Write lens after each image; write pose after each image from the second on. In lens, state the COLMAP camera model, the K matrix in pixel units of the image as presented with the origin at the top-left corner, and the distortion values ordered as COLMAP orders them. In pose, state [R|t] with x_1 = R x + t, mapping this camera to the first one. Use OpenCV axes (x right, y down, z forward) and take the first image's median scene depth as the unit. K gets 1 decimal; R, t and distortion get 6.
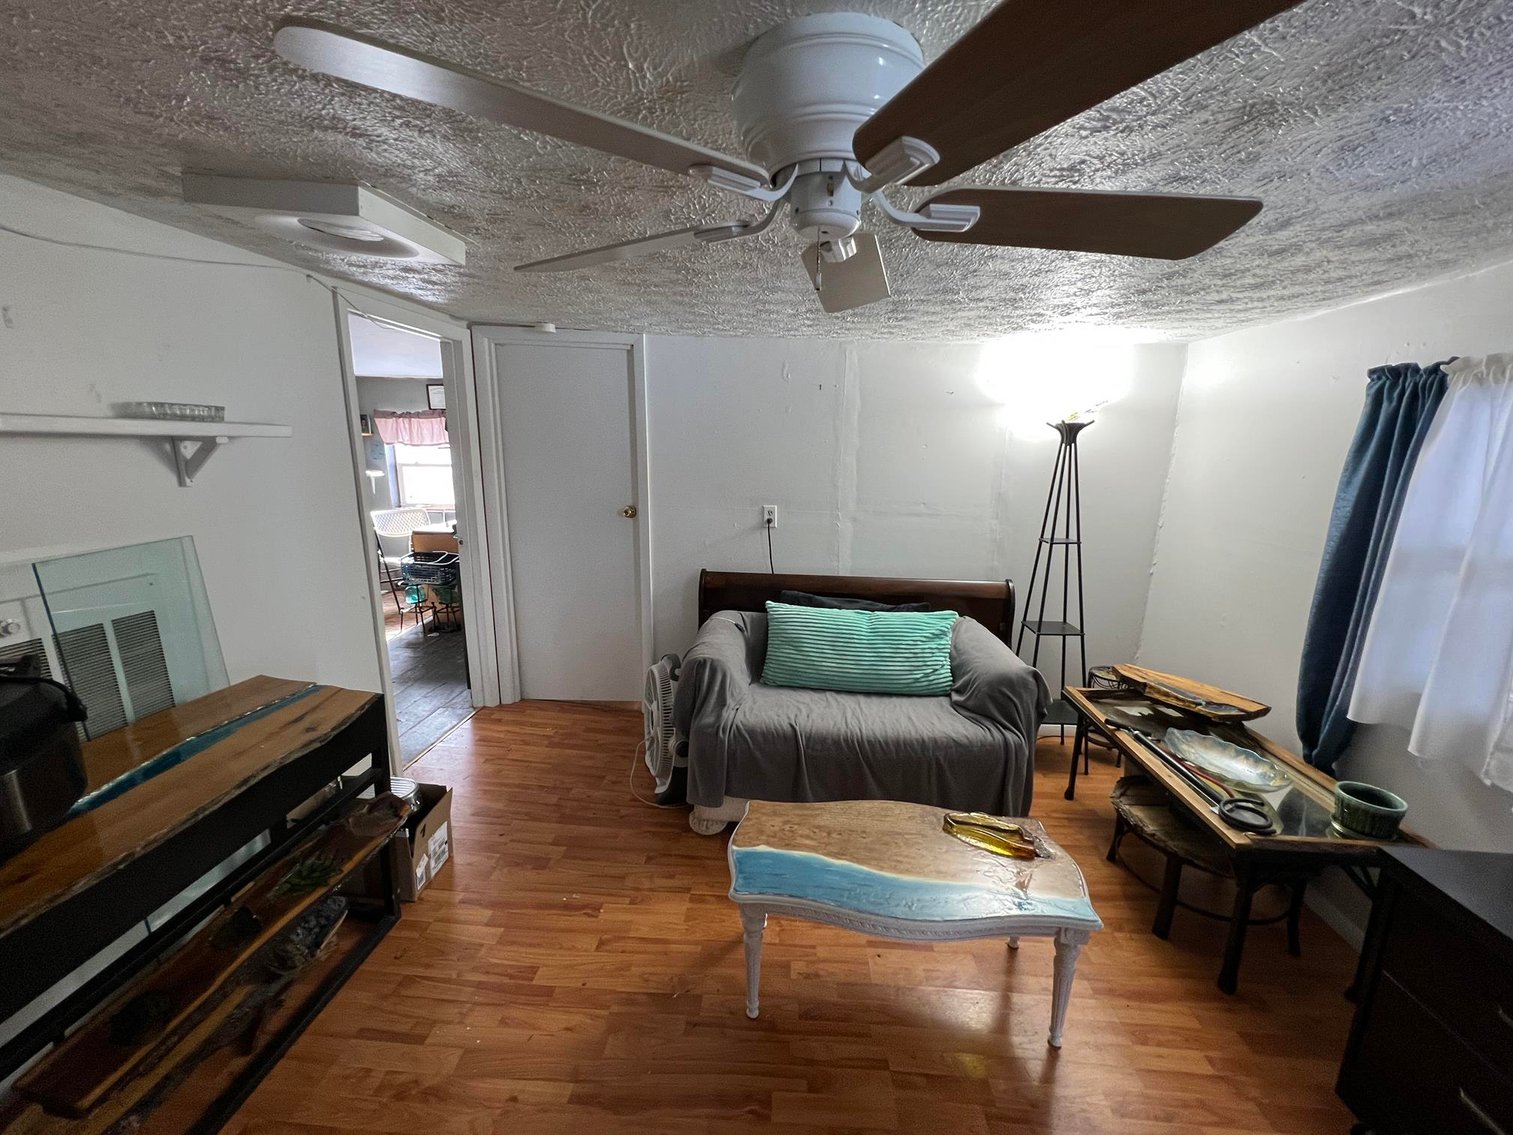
lens RADIAL K [[604.1, 0, 758.2], [0, 604.1, 571.3], [0, 0, 1]] dist [-0.003182, 0.000379]
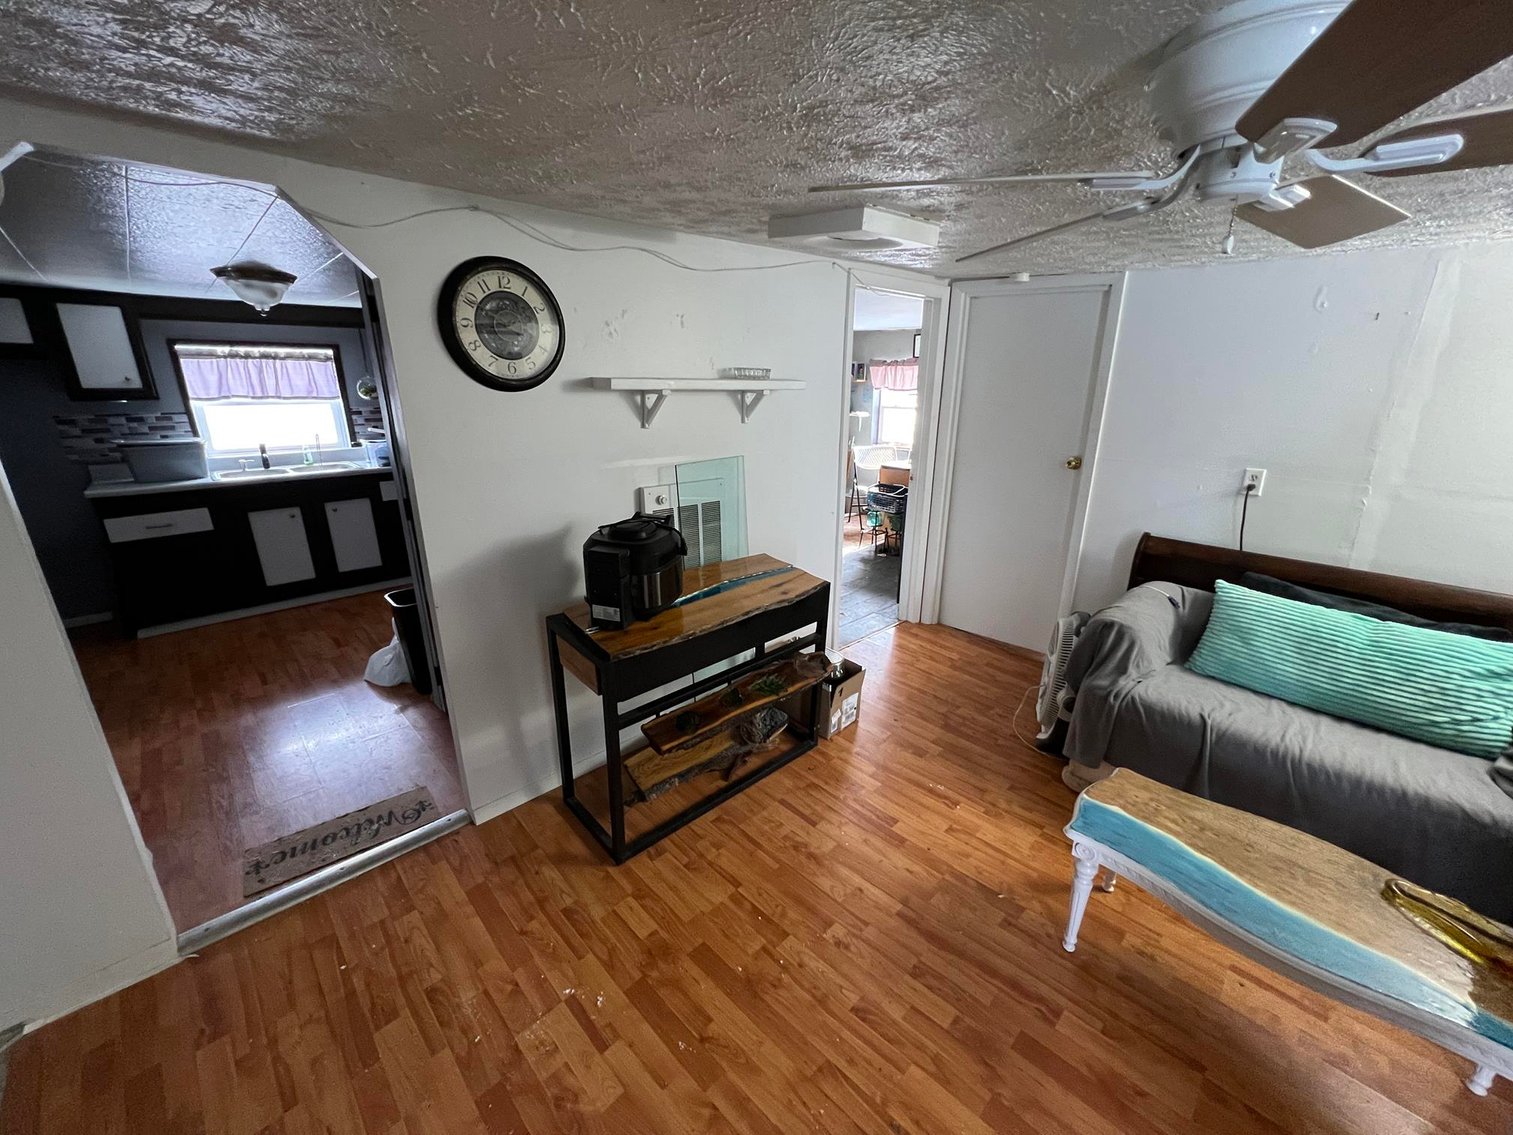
lens RADIAL K [[604.1, 0, 757.8], [0, 604.1, 568.8], [0, 0, 1]] dist [-0.003182, 0.000379]
pose [[0.741389, 0.191305, -0.643230, 0.119779], [-0.134772, 0.981423, 0.136549, 0.008369], [0.657404, -0.014546, 0.753398, -0.125772]]
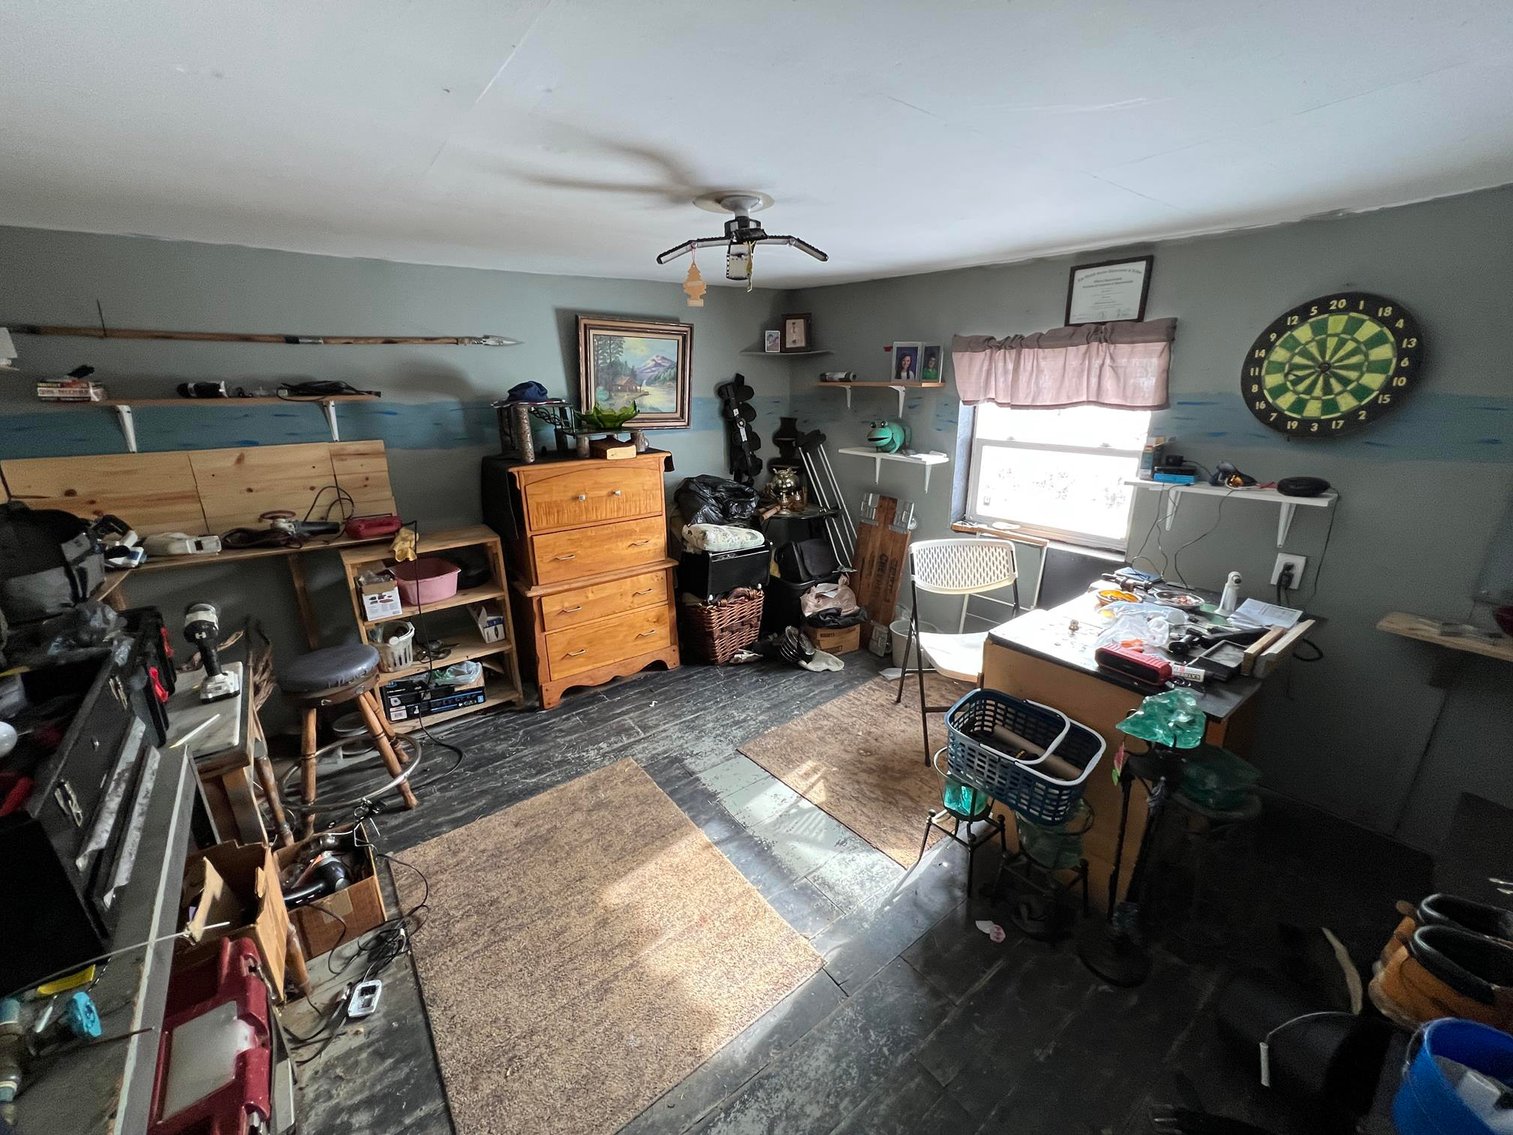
lens RADIAL K [[604.1, 0, 757.0], [0, 604.1, 559.3], [0, 0, 1]] dist [-0.003182, 0.000379]
pose [[0.666860, 0.204383, -0.716607, -1.145373], [-0.133987, 0.978866, 0.154496, -0.461550], [0.733038, -0.007012, 0.680151, 1.765822]]
